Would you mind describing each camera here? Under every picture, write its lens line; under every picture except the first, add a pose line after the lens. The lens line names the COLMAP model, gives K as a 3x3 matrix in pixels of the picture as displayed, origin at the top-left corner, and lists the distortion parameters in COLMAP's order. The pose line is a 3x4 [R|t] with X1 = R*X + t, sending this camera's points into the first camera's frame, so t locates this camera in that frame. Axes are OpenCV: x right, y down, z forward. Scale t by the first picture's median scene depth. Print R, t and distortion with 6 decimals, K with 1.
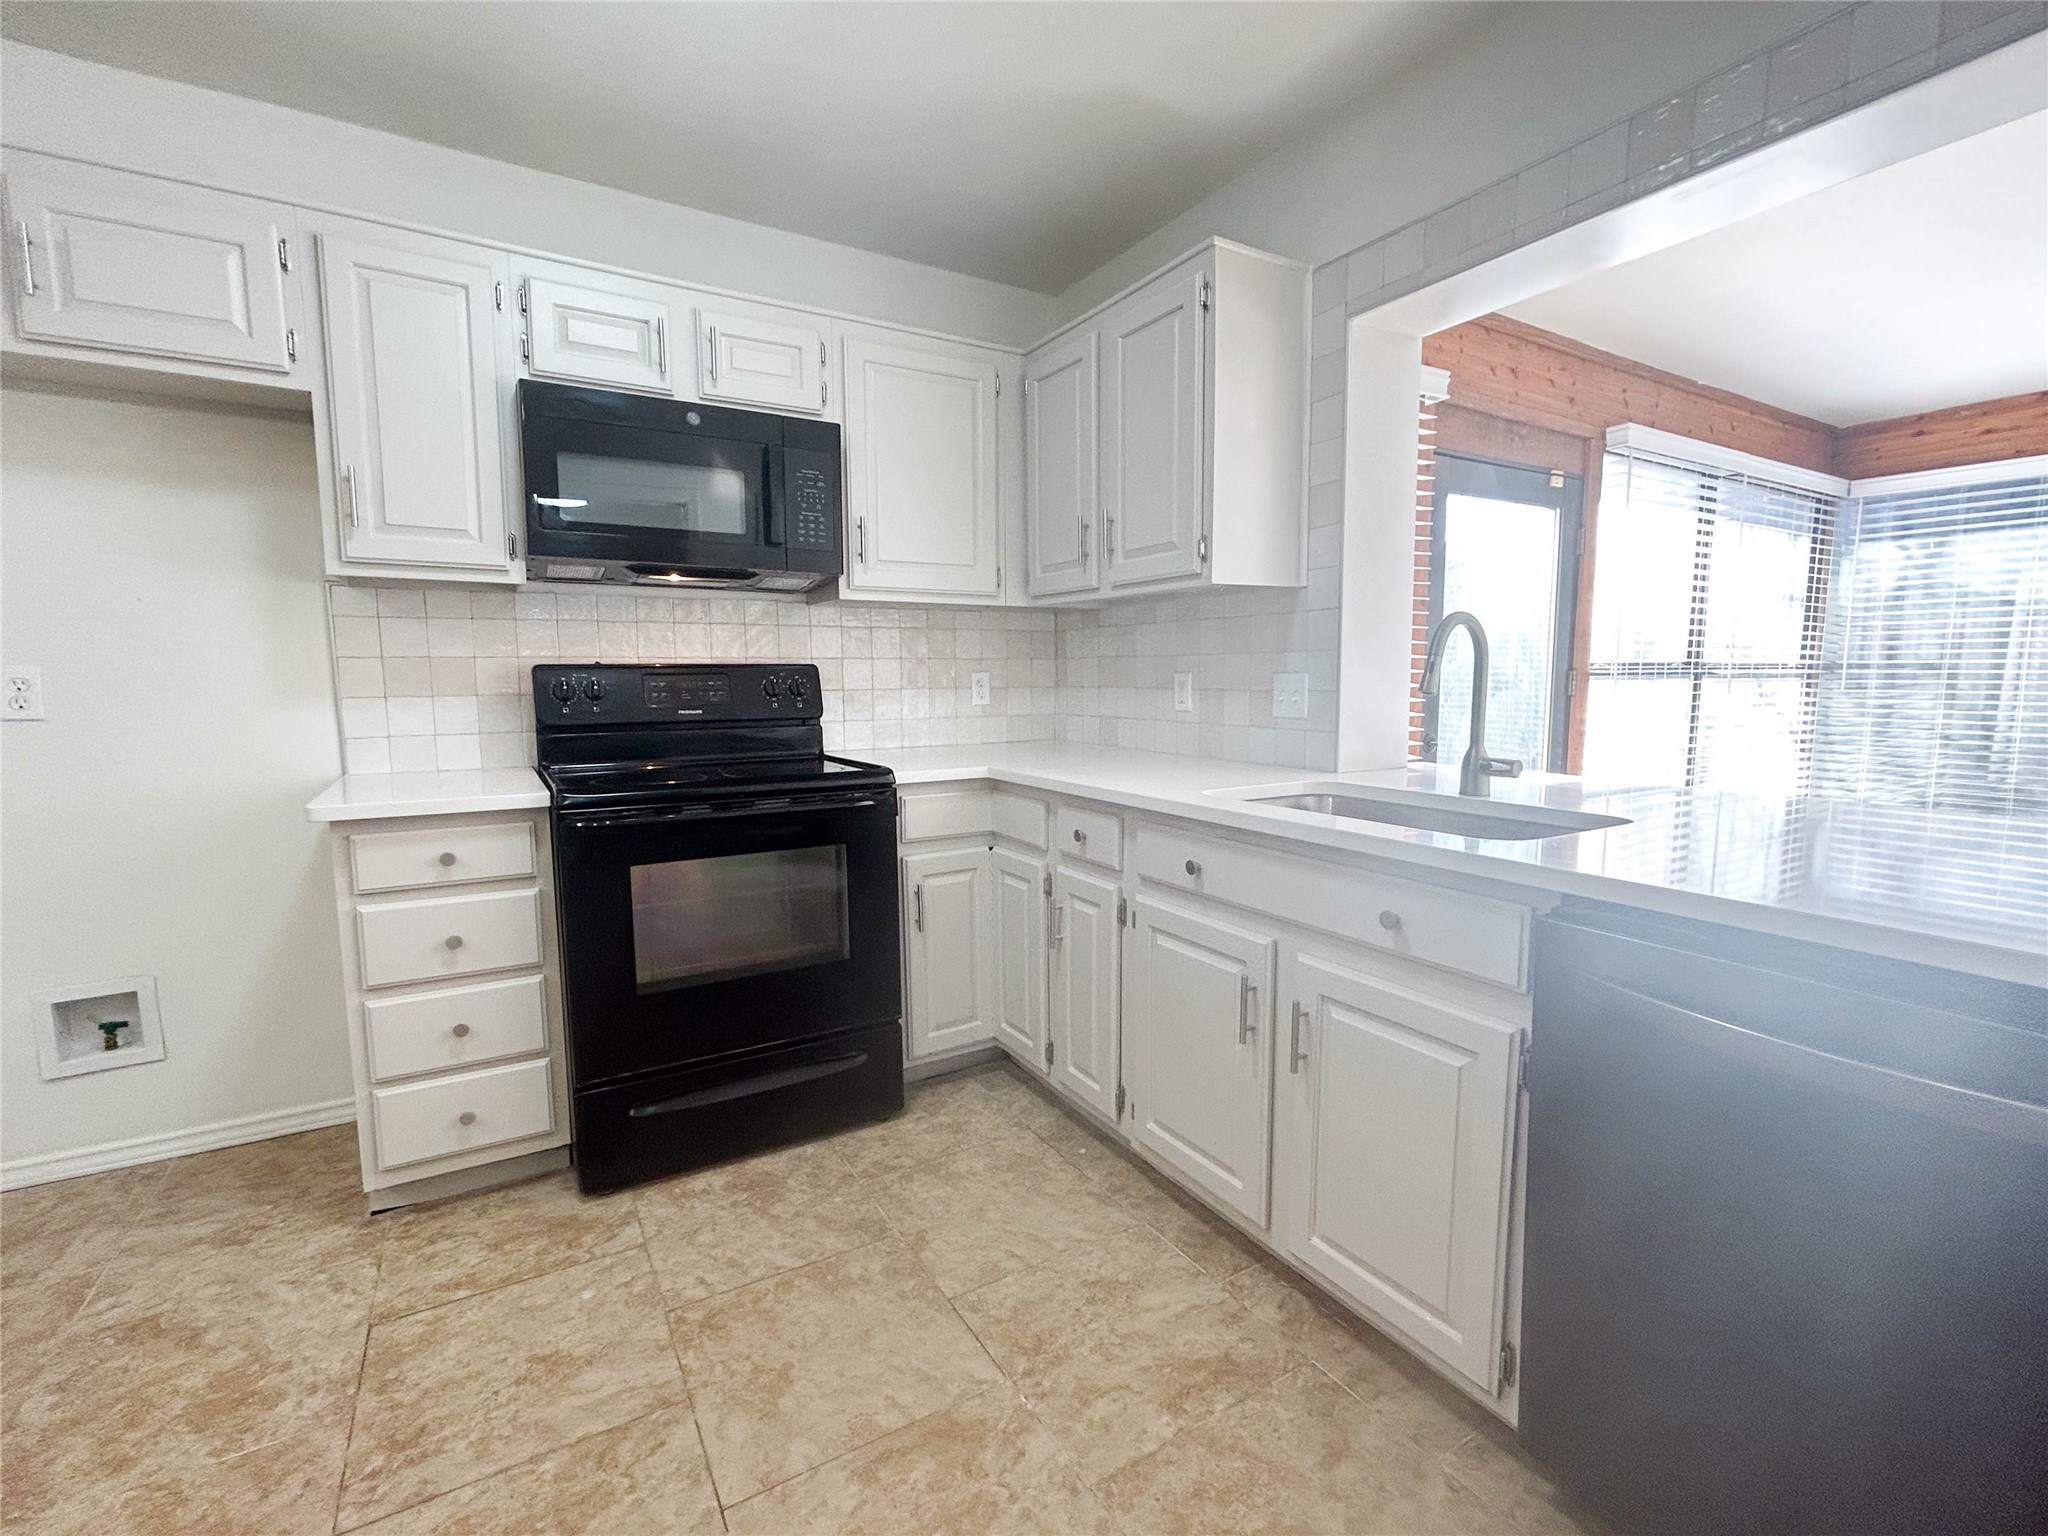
lens RADIAL K [[902.3, 0, 1020.0], [0, 902.3, 779.1], [0, 0, 1]] dist [-0.003024, 0.000511]
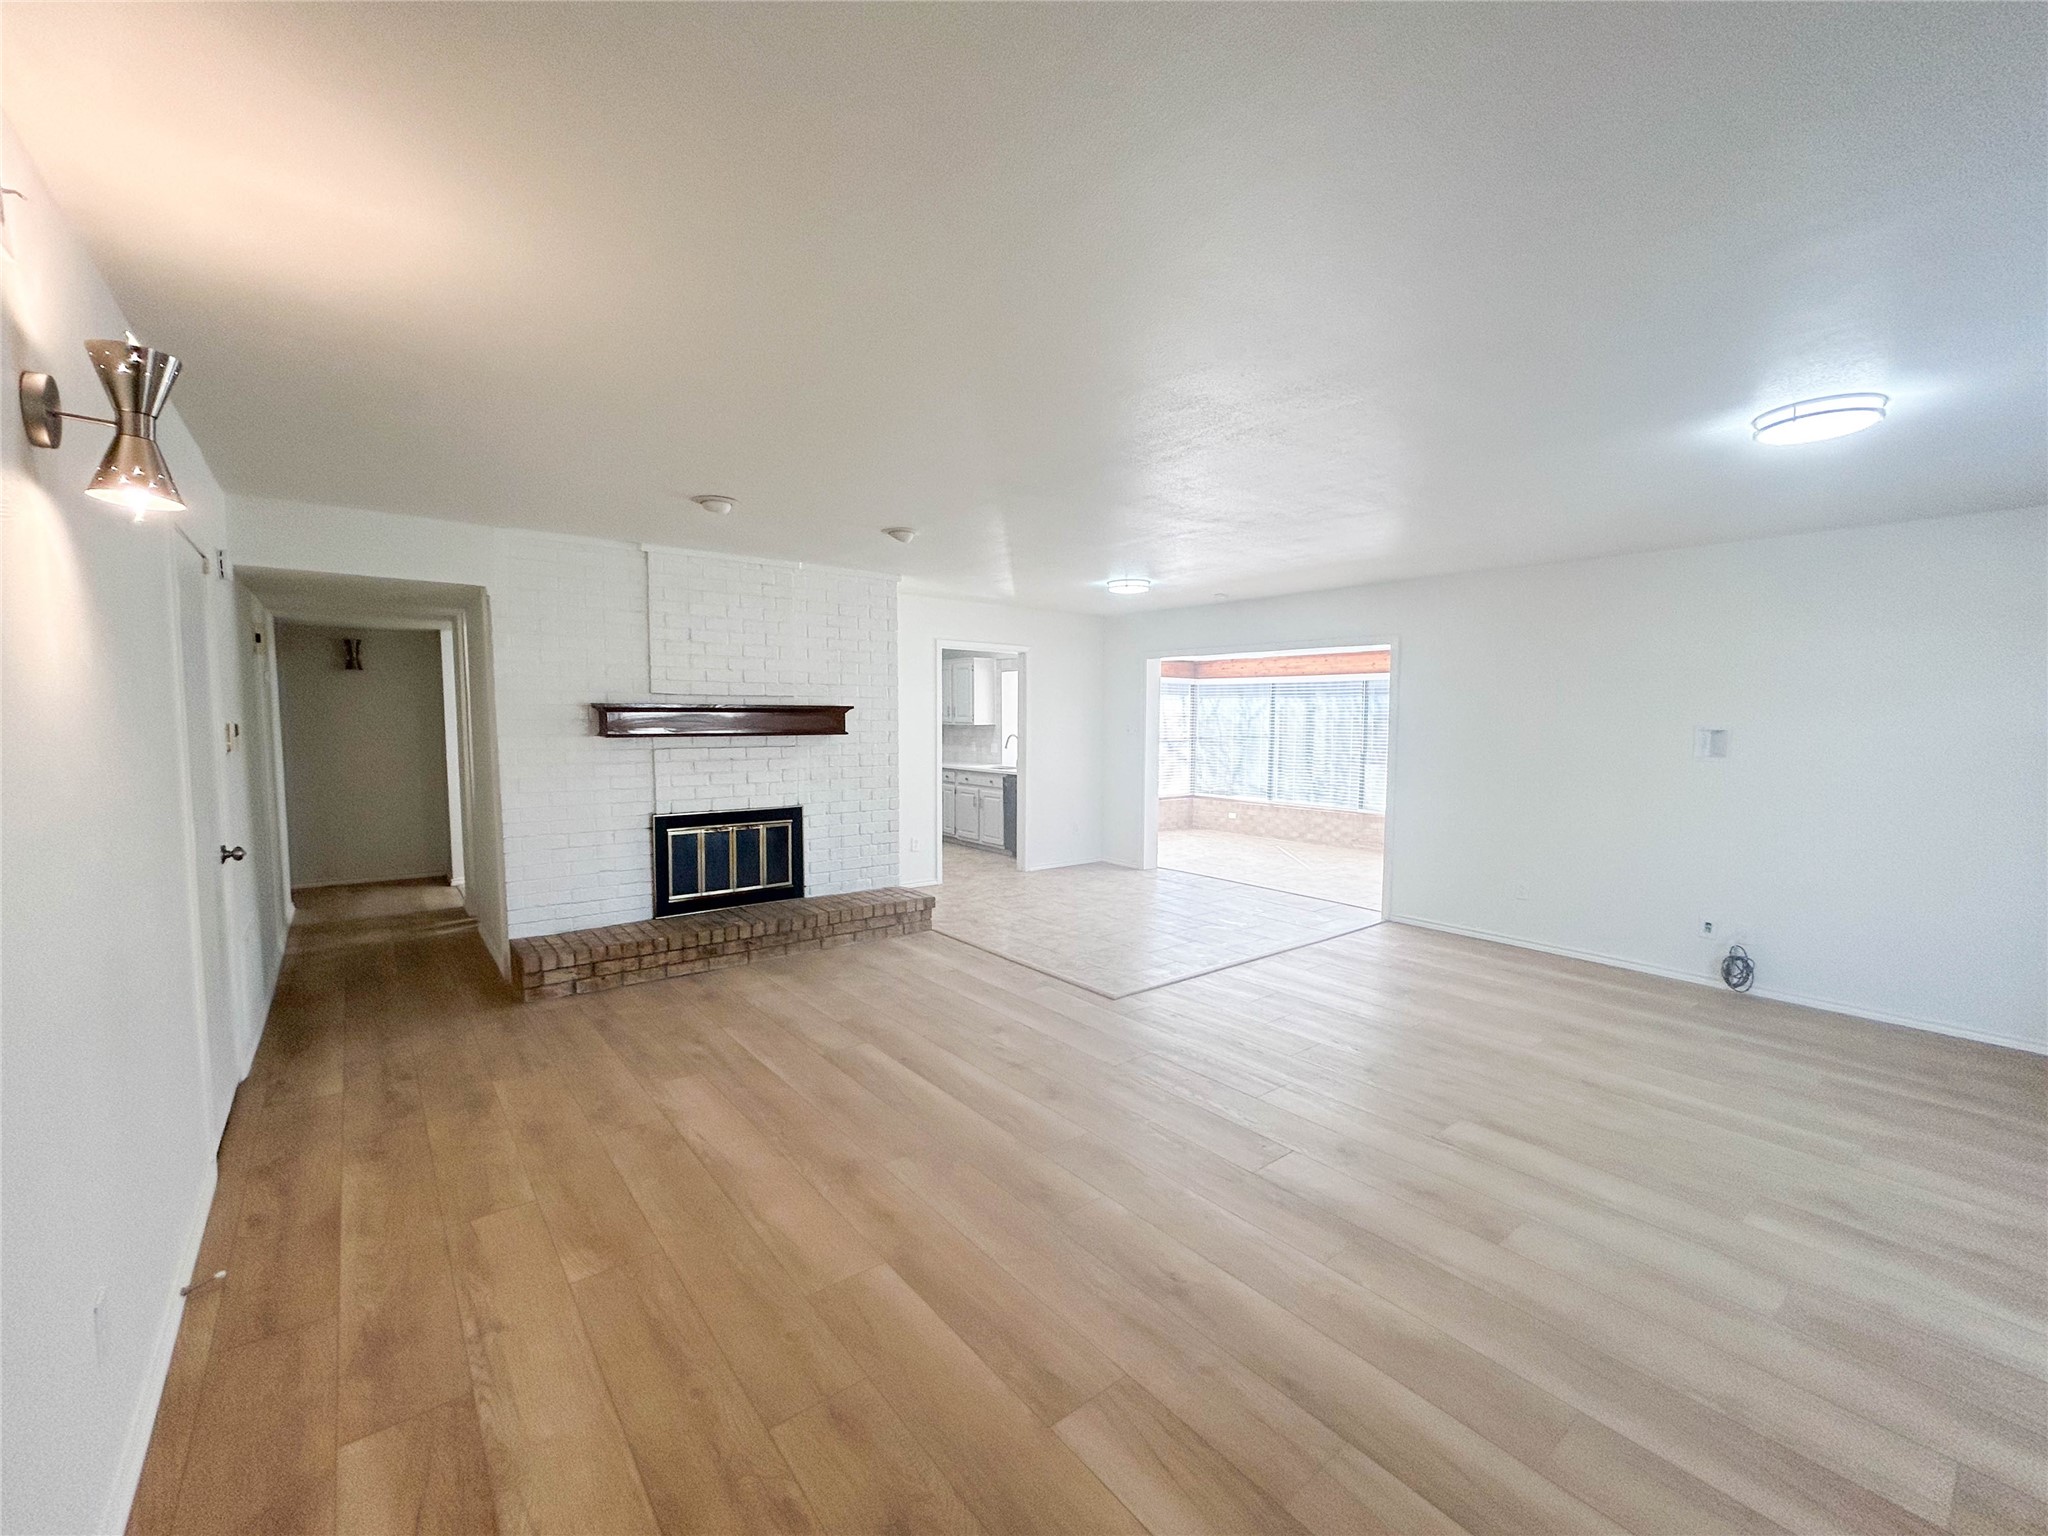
lens RADIAL K [[828.0, 0, 1036.5], [0, 828.0, 776.6], [0, 0, 1]] dist [0.004102, 0.000271]
pose [[0.989114, 0.000313, 0.147152, -0.111259], [0.006343, 0.998978, -0.044762, 0.265294], [-0.147016, 0.045208, 0.988101, -3.457850]]
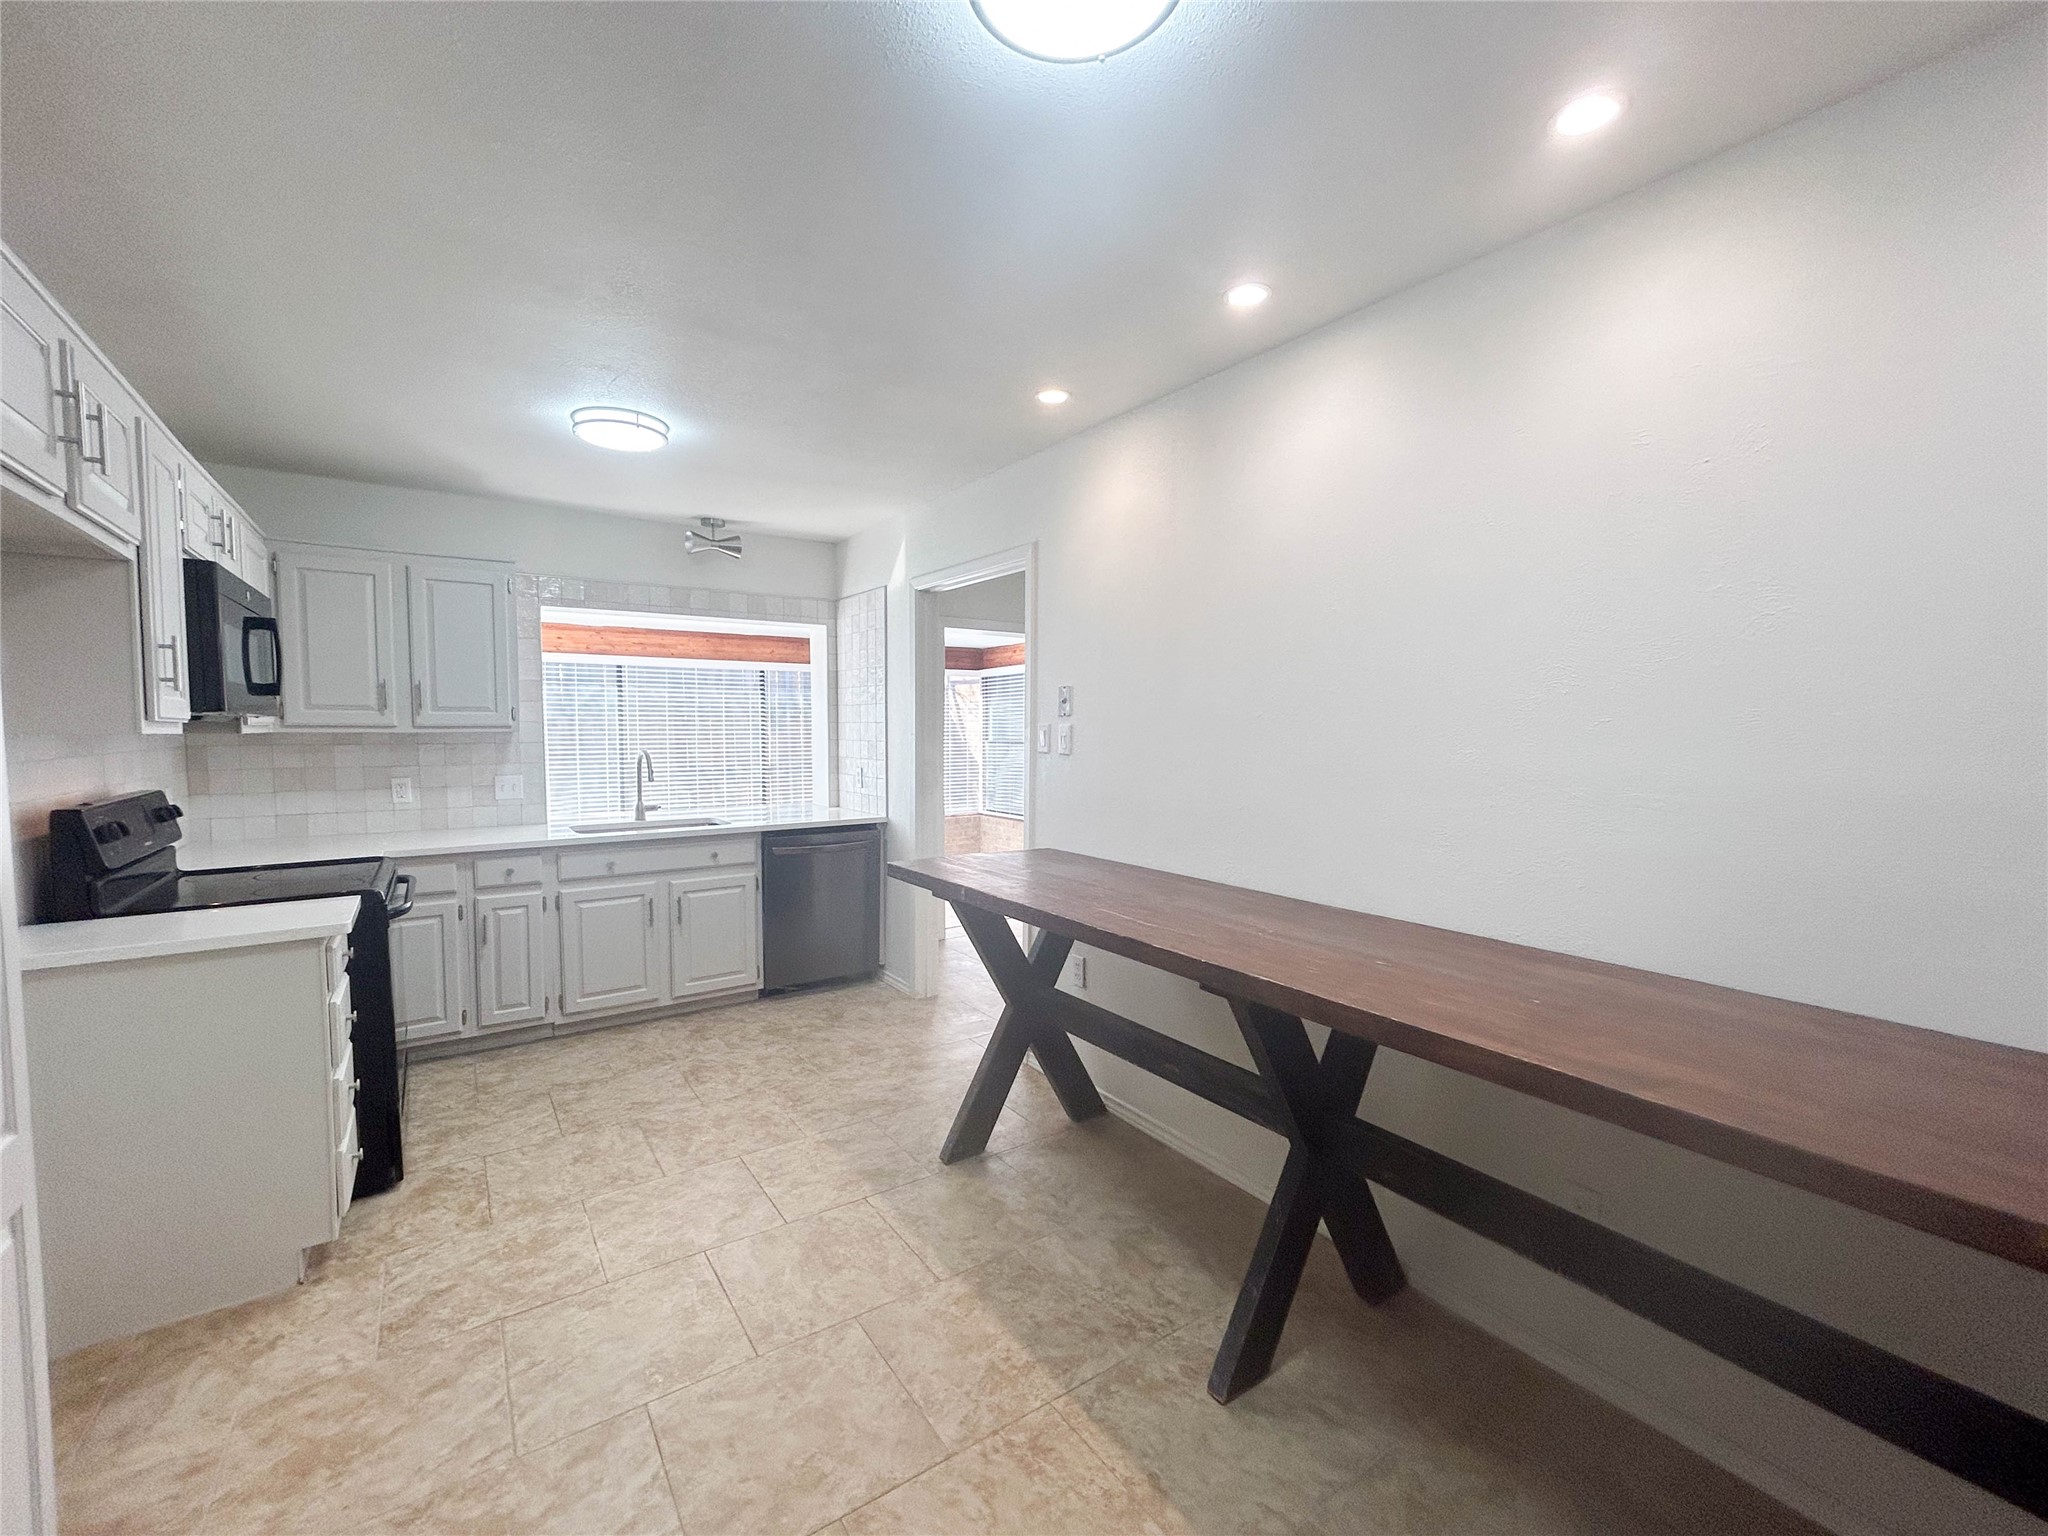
lens RADIAL K [[828.0, 0, 1074.2], [0, 828.0, 770.7], [0, 0, 1]] dist [0.004102, 0.000271]
pose [[-0.129374, -0.053598, 0.990146, -1.708733], [0.106100, 0.992057, 0.067565, -0.130730], [-0.985903, 0.113796, -0.122659, 0.060340]]
